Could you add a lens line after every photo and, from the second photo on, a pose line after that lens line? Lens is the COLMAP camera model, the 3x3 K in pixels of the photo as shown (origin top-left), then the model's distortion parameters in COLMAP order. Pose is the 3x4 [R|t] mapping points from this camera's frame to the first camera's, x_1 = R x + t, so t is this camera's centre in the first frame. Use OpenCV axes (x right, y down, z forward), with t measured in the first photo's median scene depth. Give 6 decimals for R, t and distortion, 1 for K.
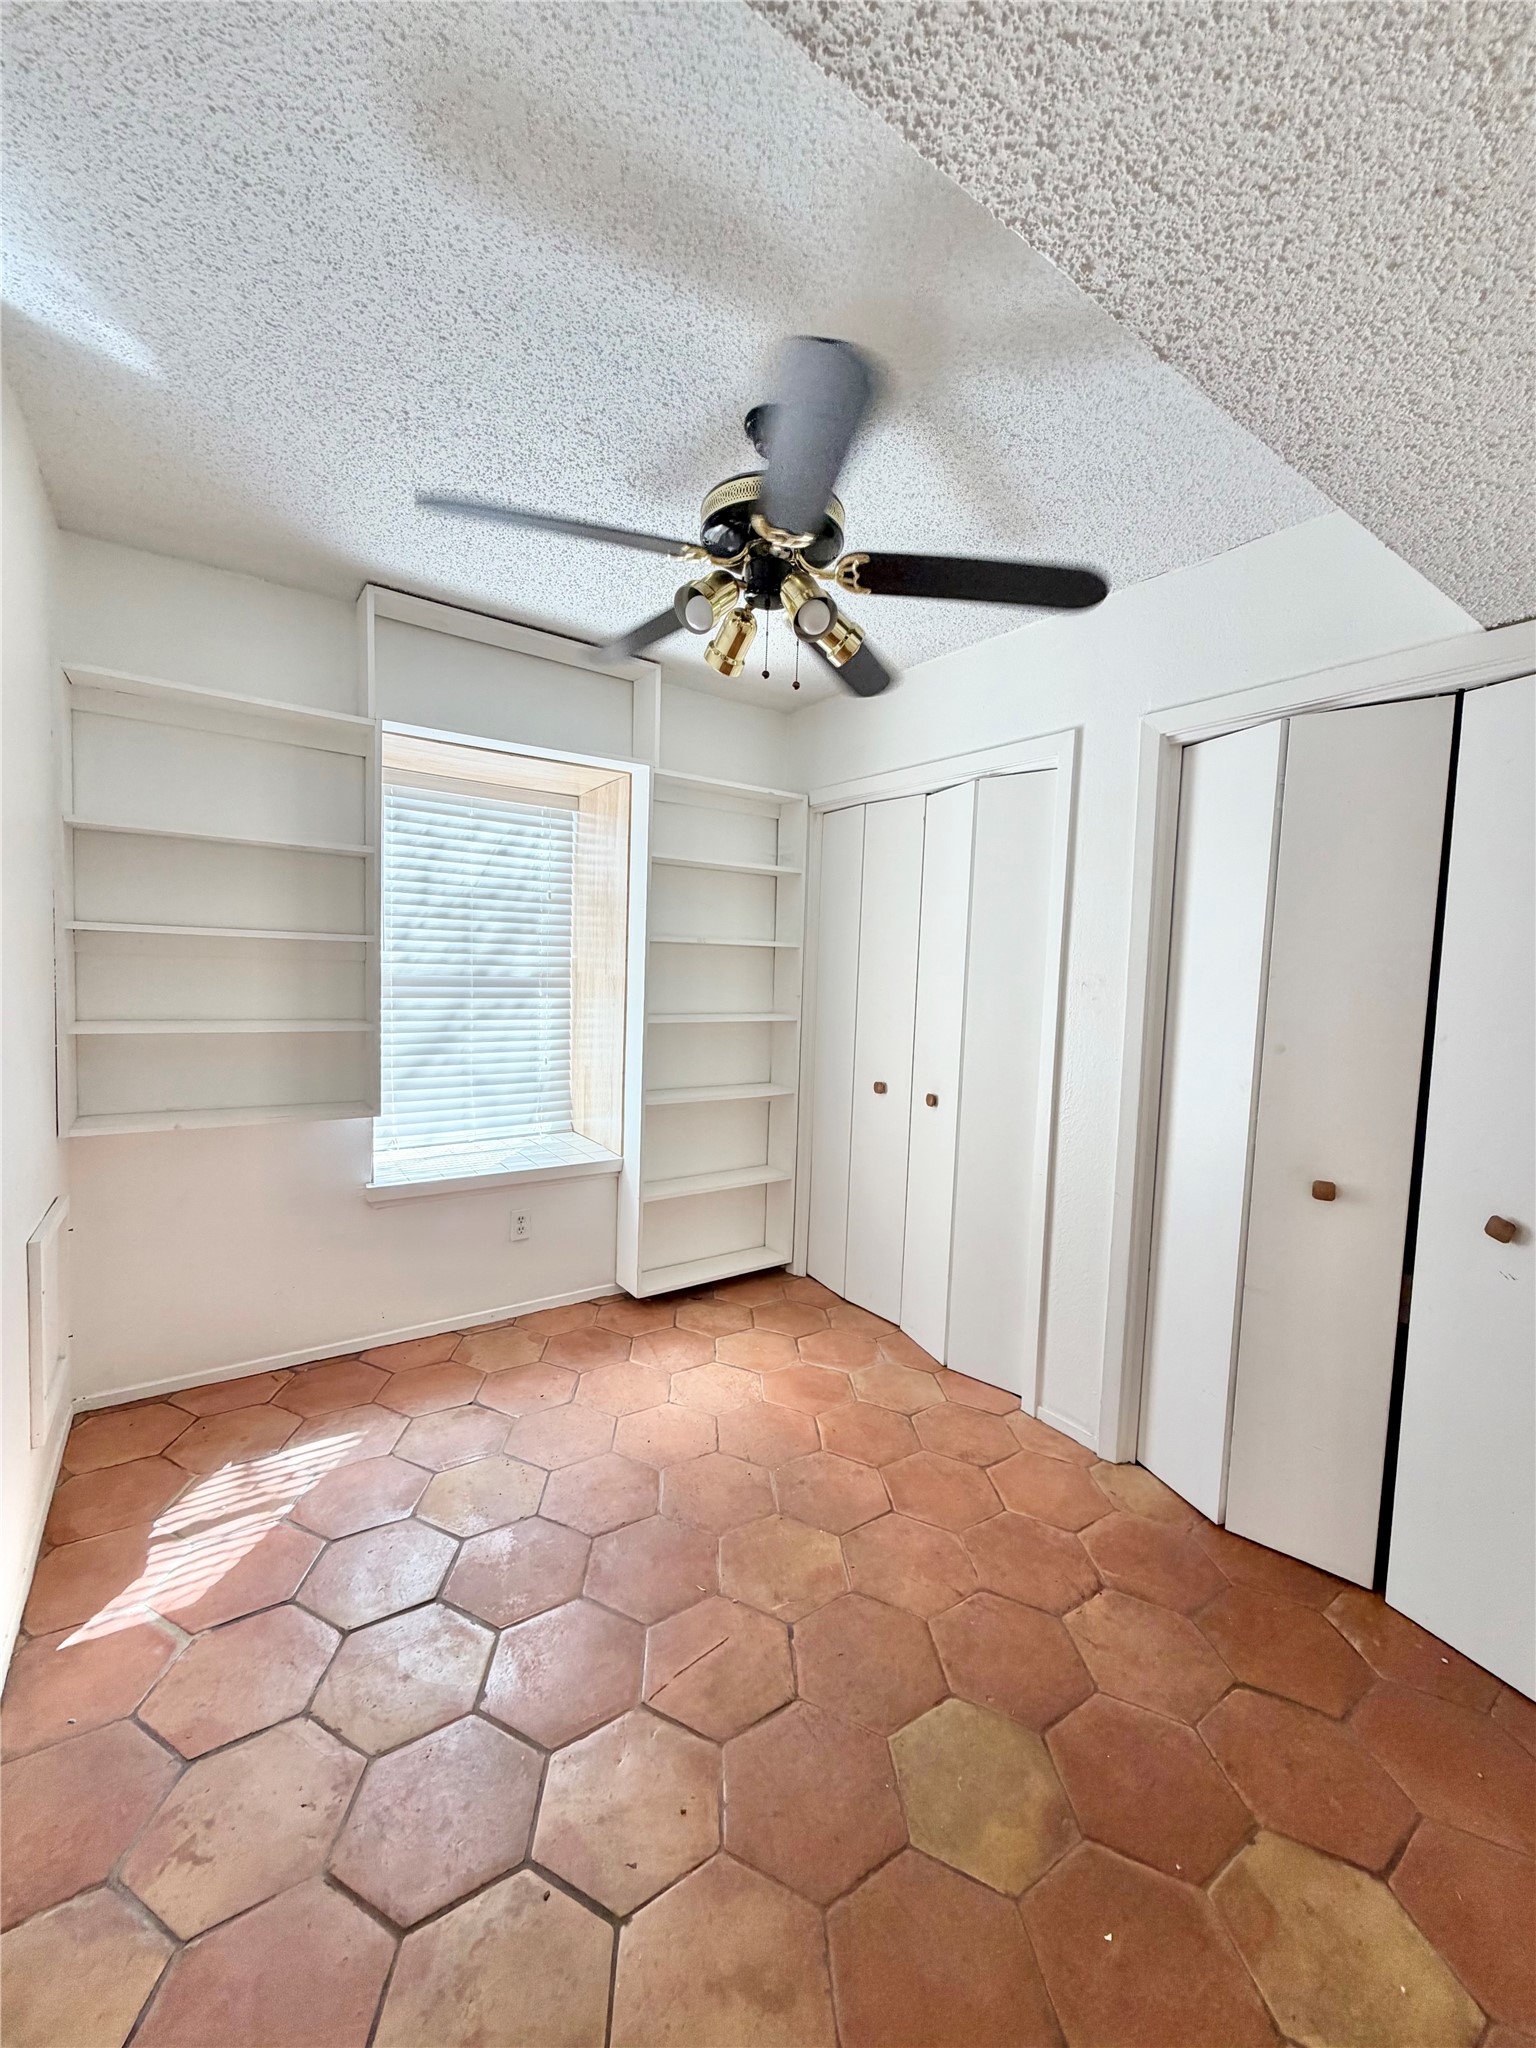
lens RADIAL K [[817.4, 0, 767.8], [0, 817.4, 1019.8], [0, 0, 1]] dist [0.002107, -0.000617]
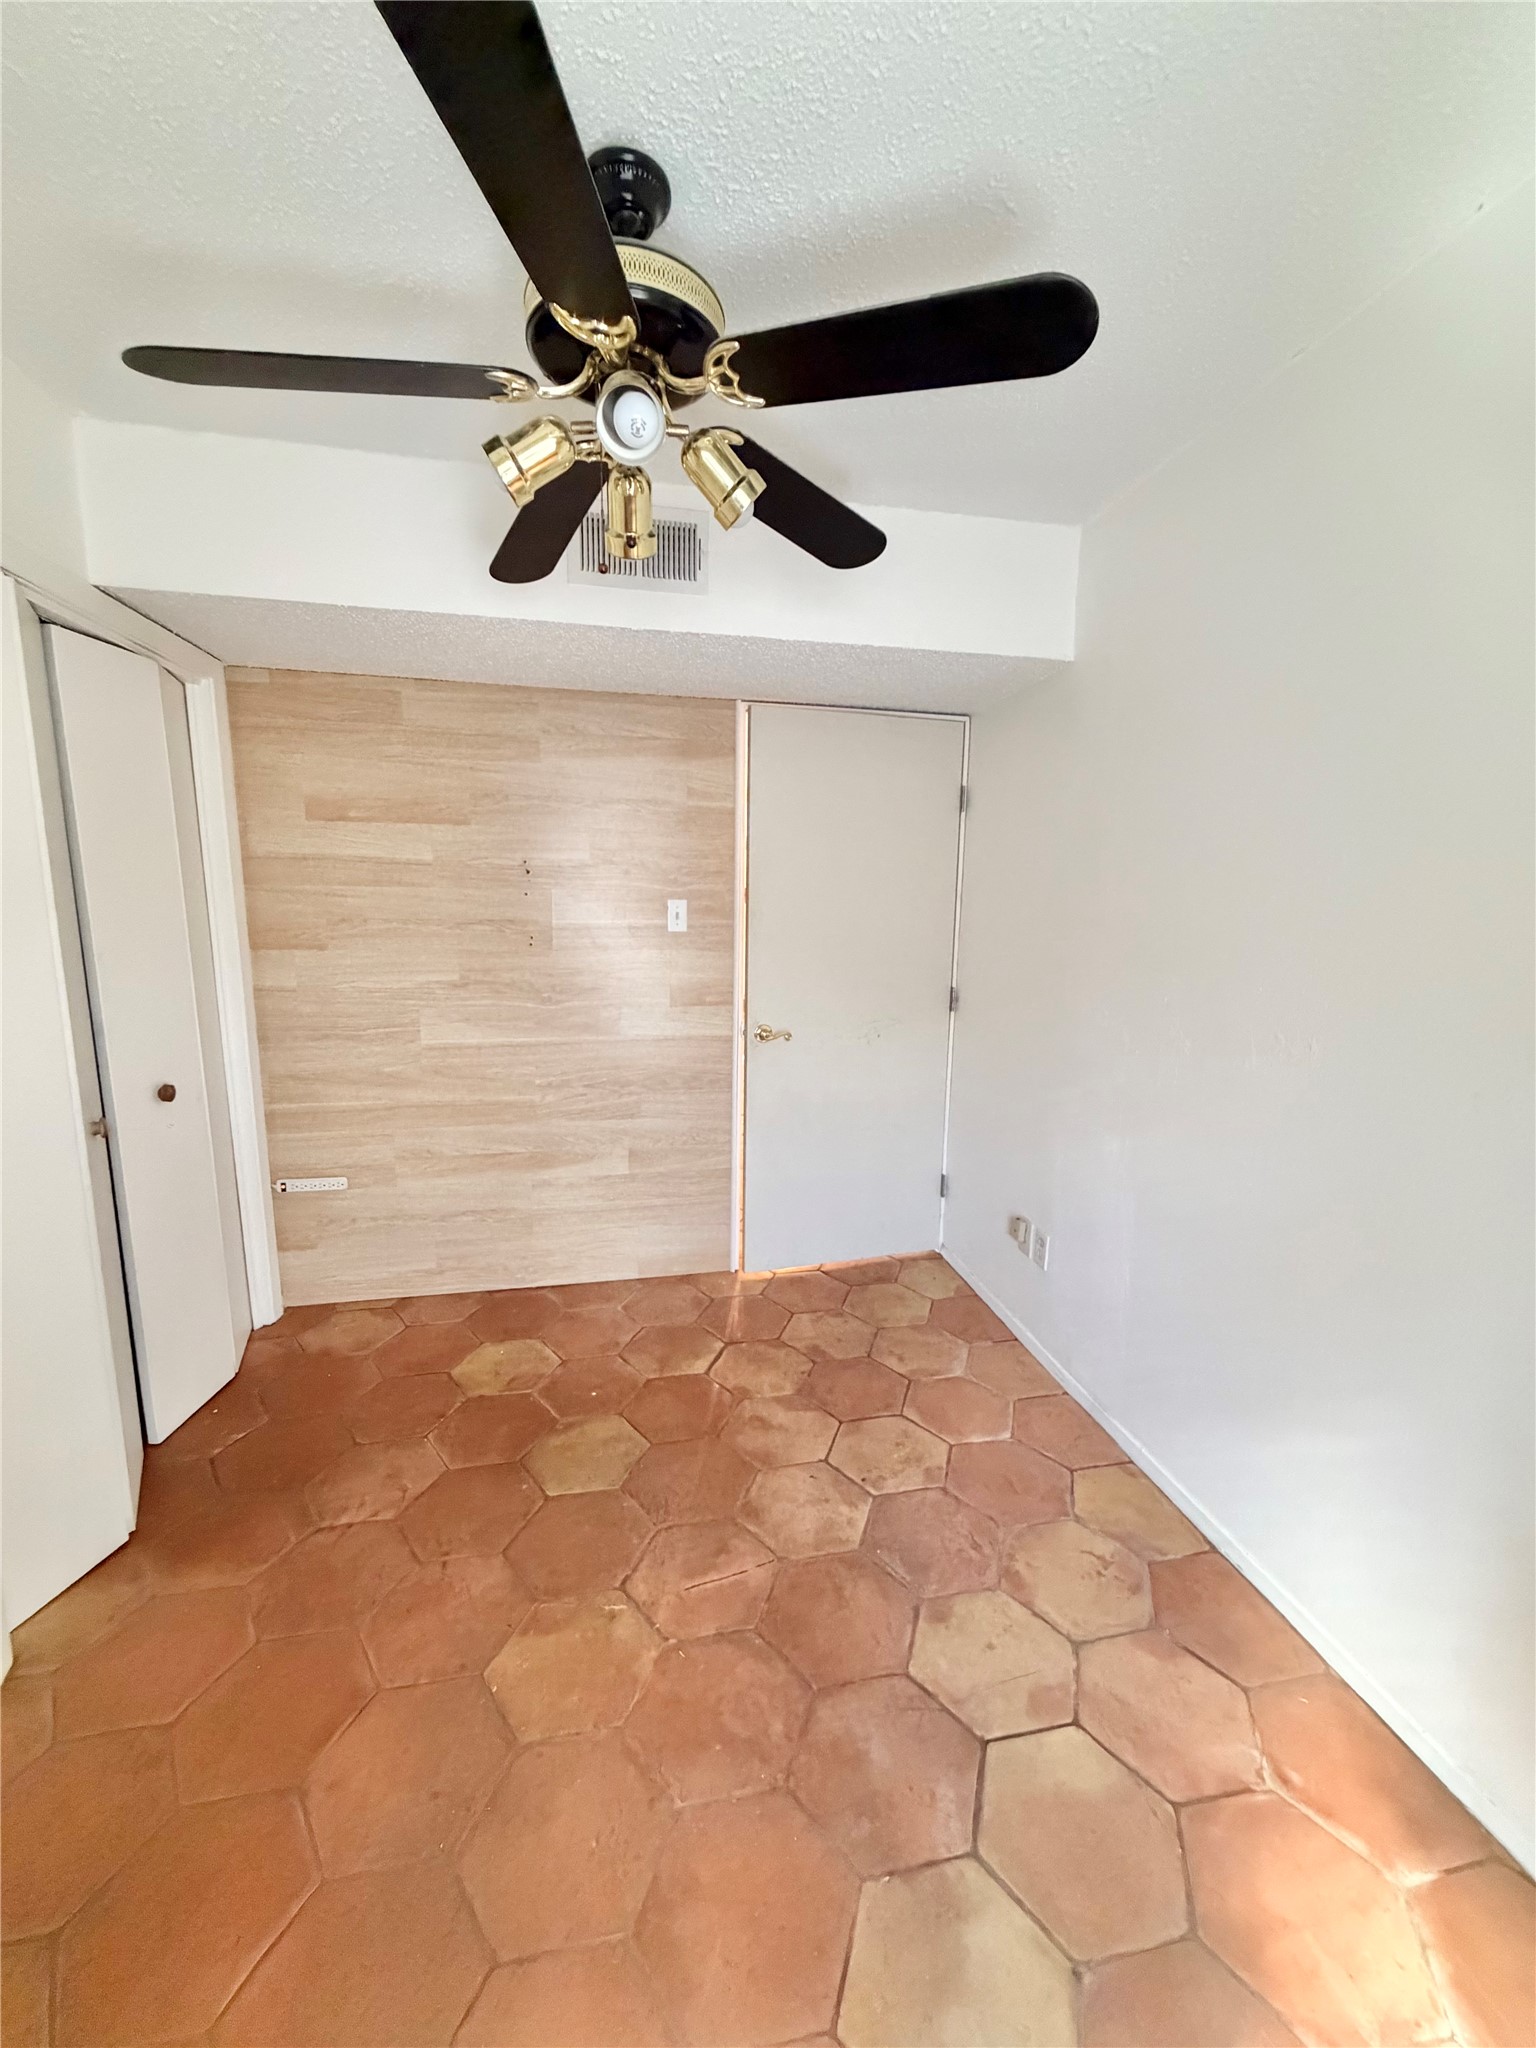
lens RADIAL K [[817.4, 0, 766.0], [0, 817.4, 1025.6], [0, 0, 1]] dist [0.002107, -0.000617]
pose [[-0.915462, -0.115259, 0.385544, -0.522097], [-0.019239, 0.969543, 0.244164, -0.202089], [-0.401943, 0.216106, -0.889798, 1.978422]]
